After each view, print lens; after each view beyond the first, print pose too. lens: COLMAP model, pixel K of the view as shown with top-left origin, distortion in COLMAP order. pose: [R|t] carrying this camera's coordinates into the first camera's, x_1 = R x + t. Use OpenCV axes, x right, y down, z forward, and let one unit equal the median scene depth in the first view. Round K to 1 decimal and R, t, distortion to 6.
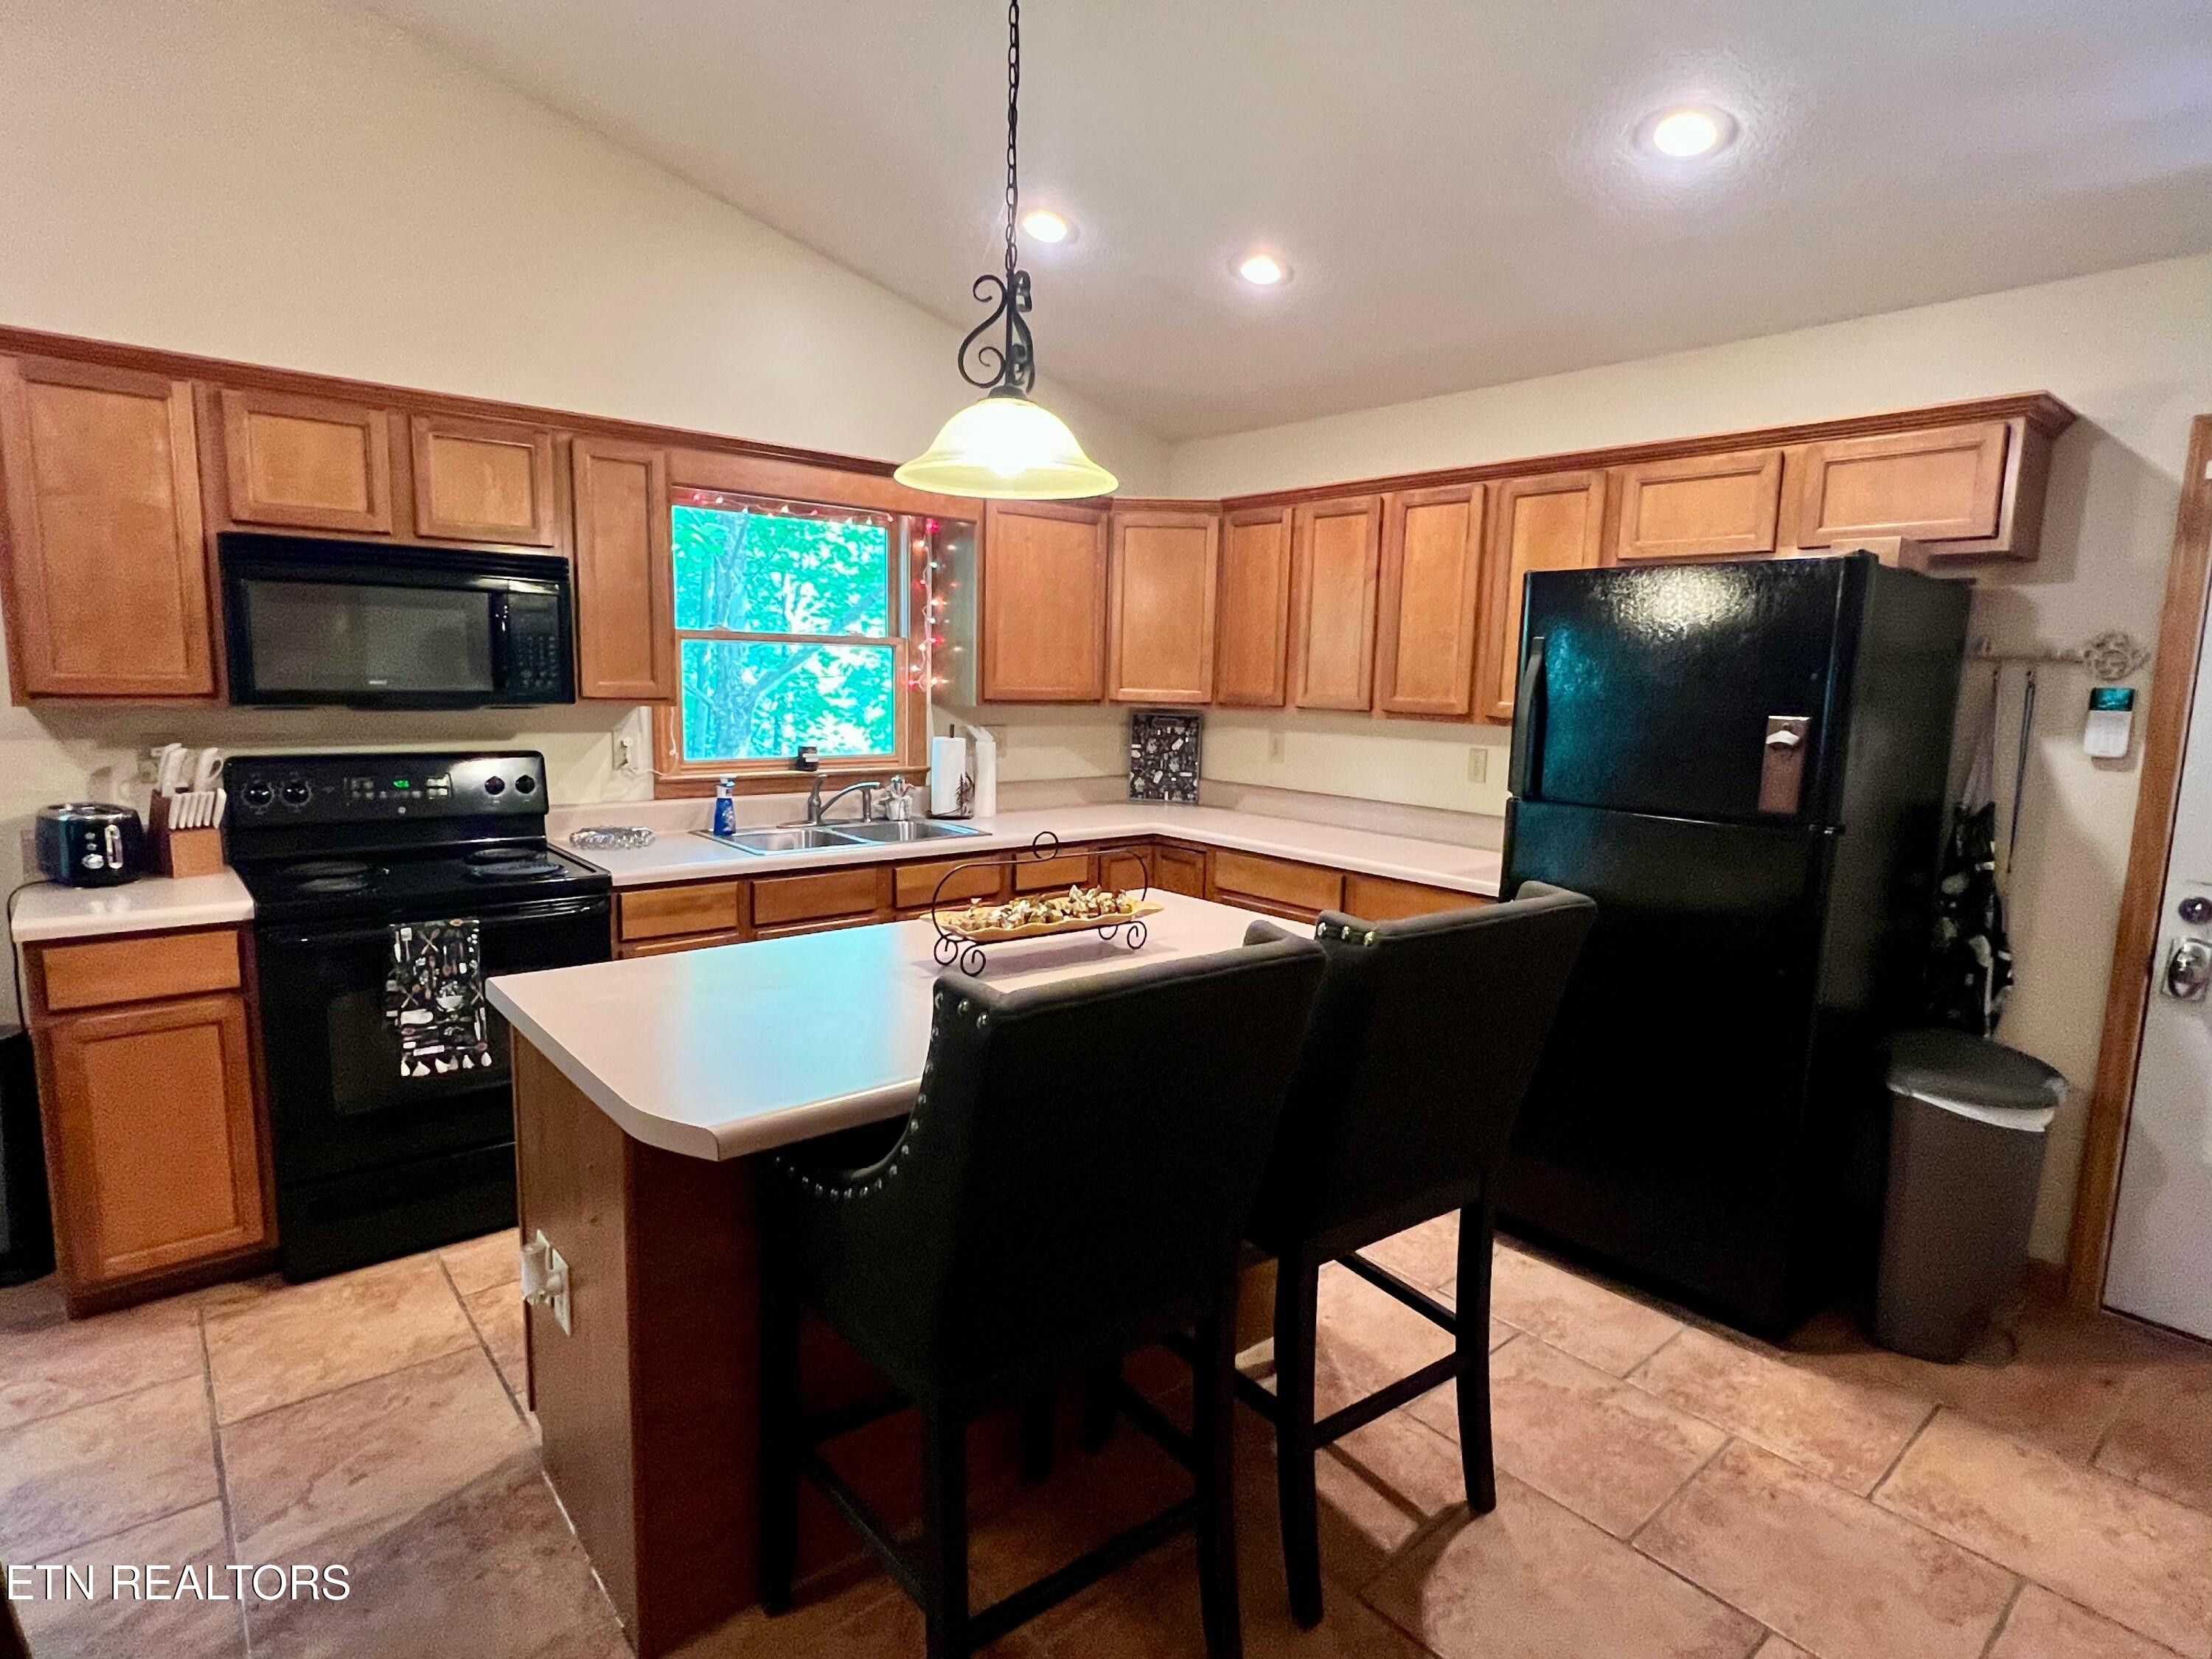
lens RADIAL K [[1166.3, 0, 1113.6], [0, 1166.3, 836.0], [0, 0, 1]] dist [0.004047, 0.000417]
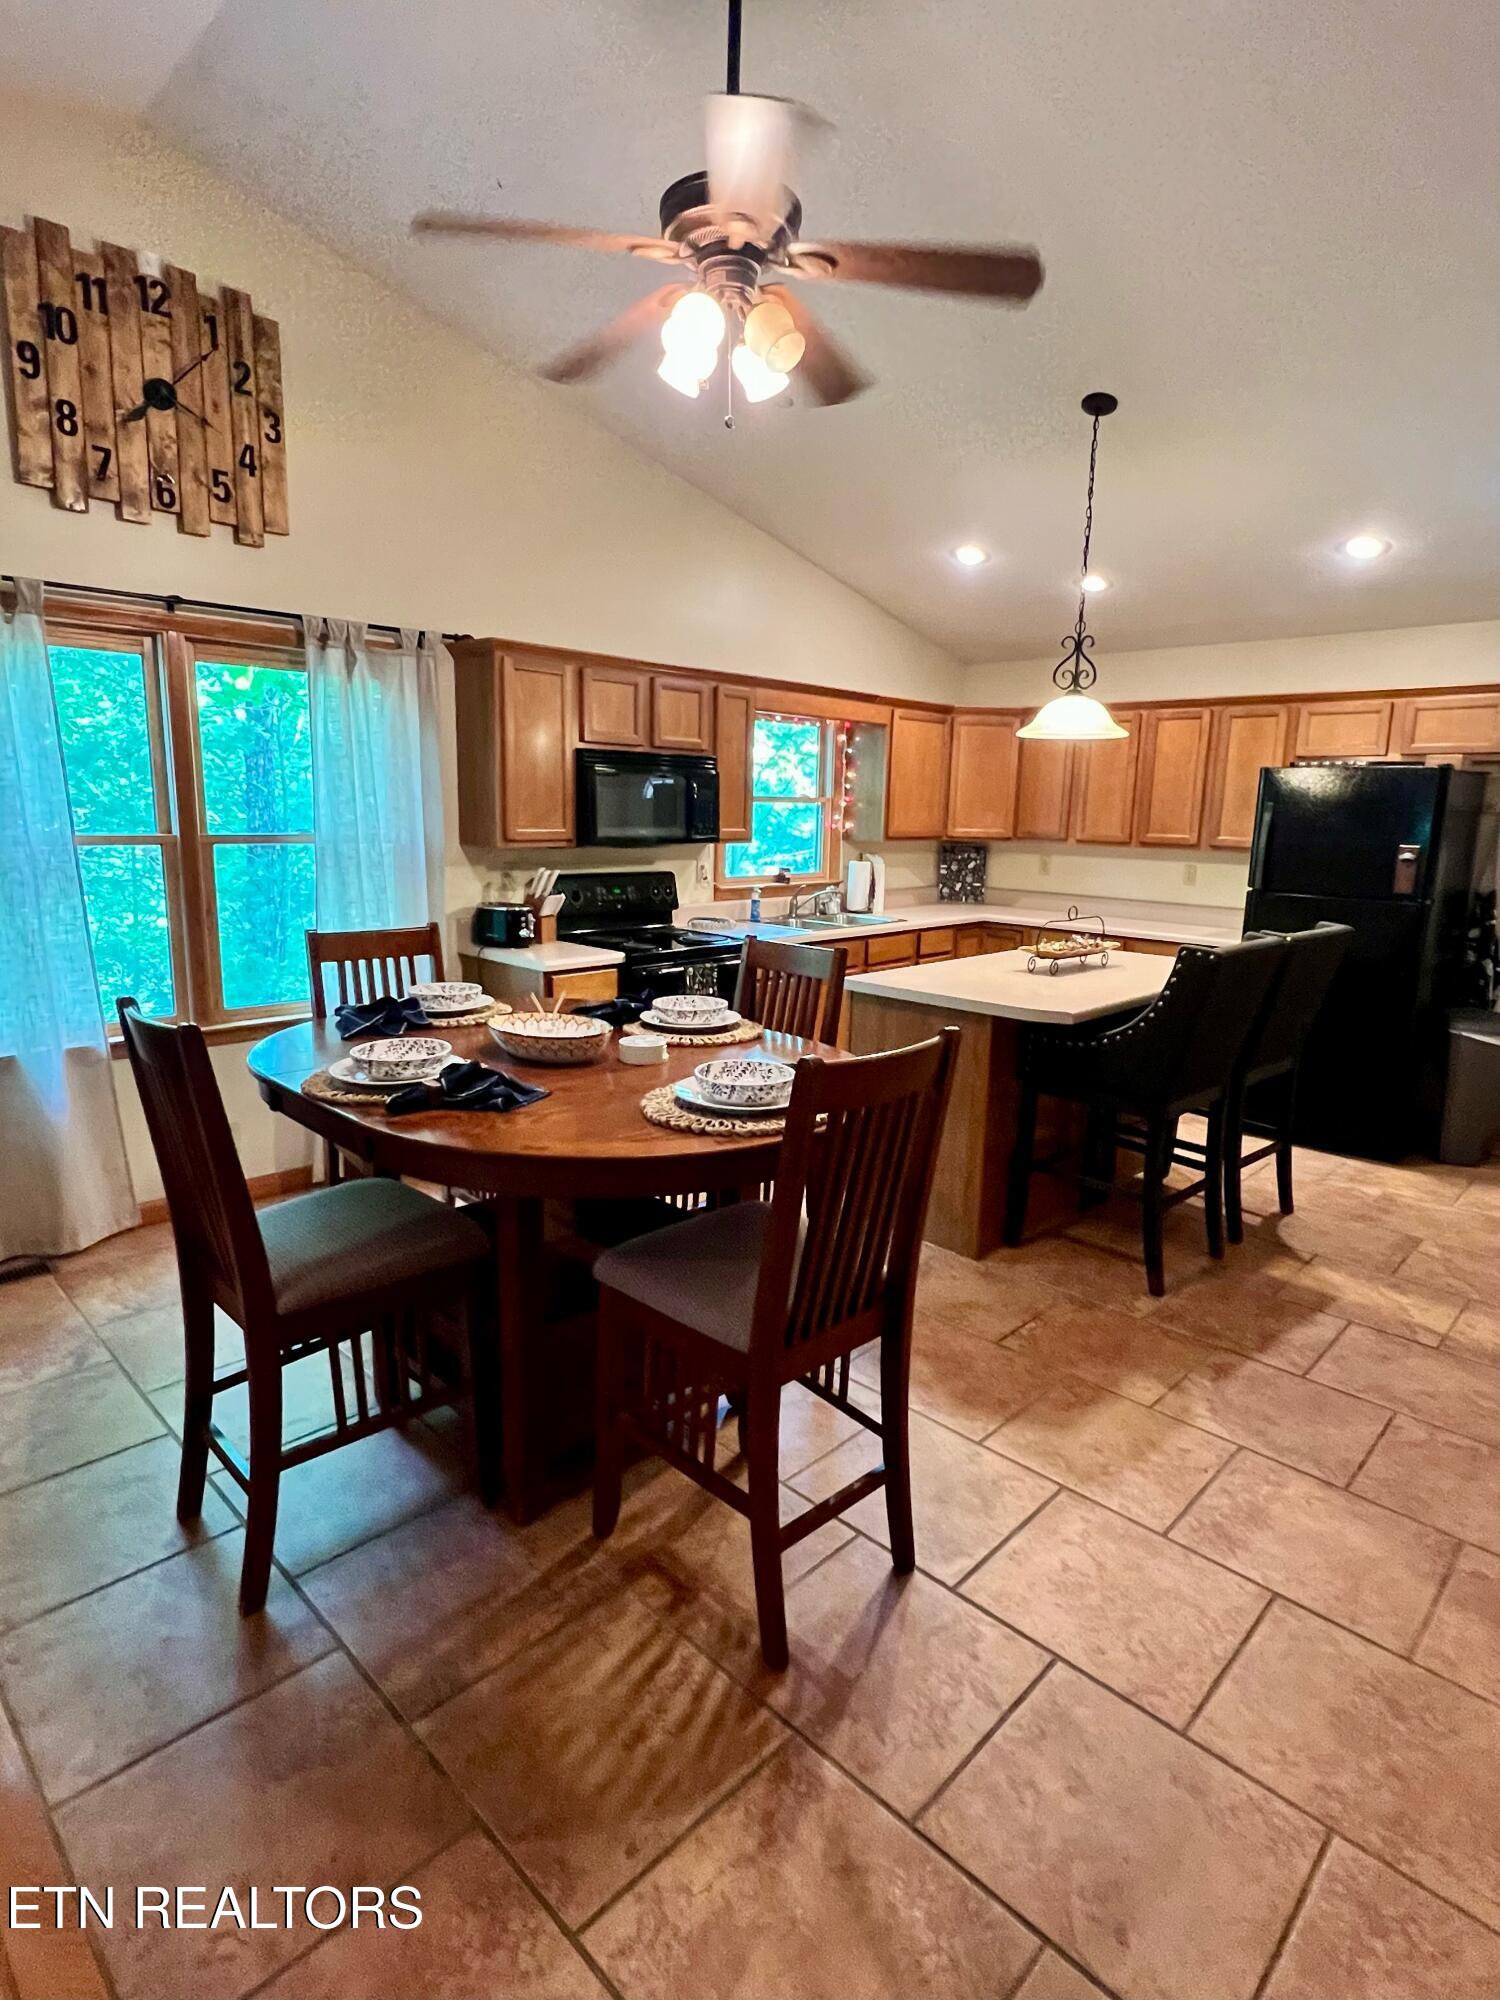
lens RADIAL K [[1054.5, 0, 765.1], [0, 1054.5, 1007.0], [0, 0, 1]] dist [0.004047, 0.000417]
pose [[0.995078, -0.022448, 0.096519, -0.531423], [0.017443, 0.998475, 0.052381, 0.045786], [-0.097548, -0.050440, 0.993952, -0.535374]]
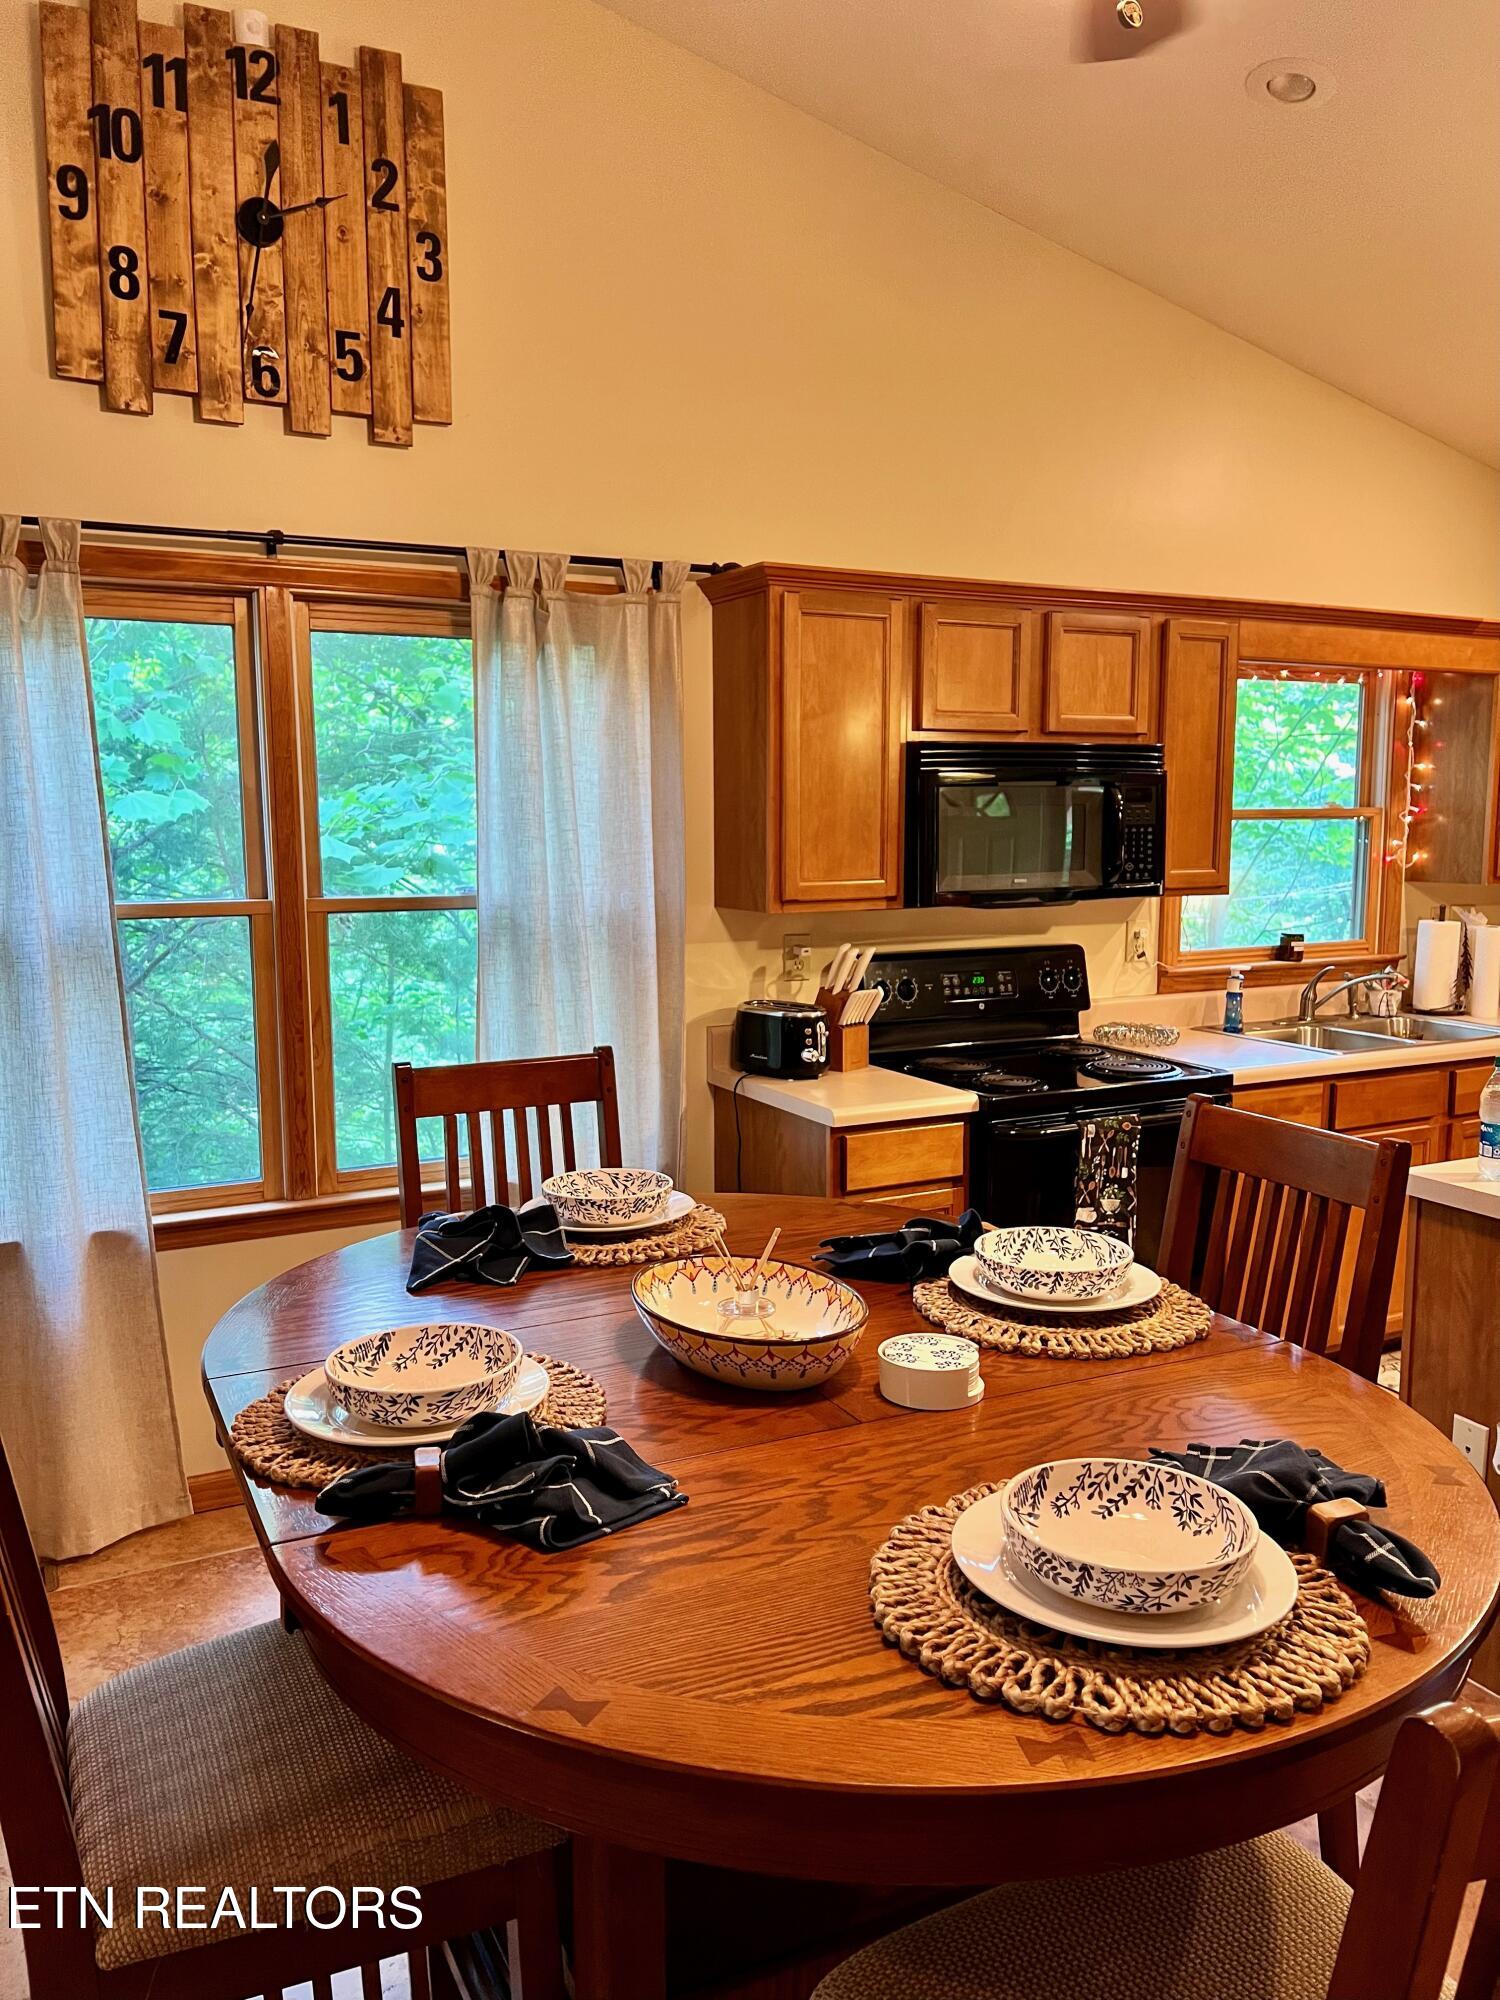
lens RADIAL K [[1496.6, 0, 760.1], [0, 1496.6, 1002.6], [0, 0, 1]] dist [0.045756, -0.042363]
pose [[0.972594, 0.000260, -0.232509, -0.481520], [-0.004286, 0.999850, -0.016807, -0.003048], [0.232469, 0.017343, 0.972449, -0.269183]]
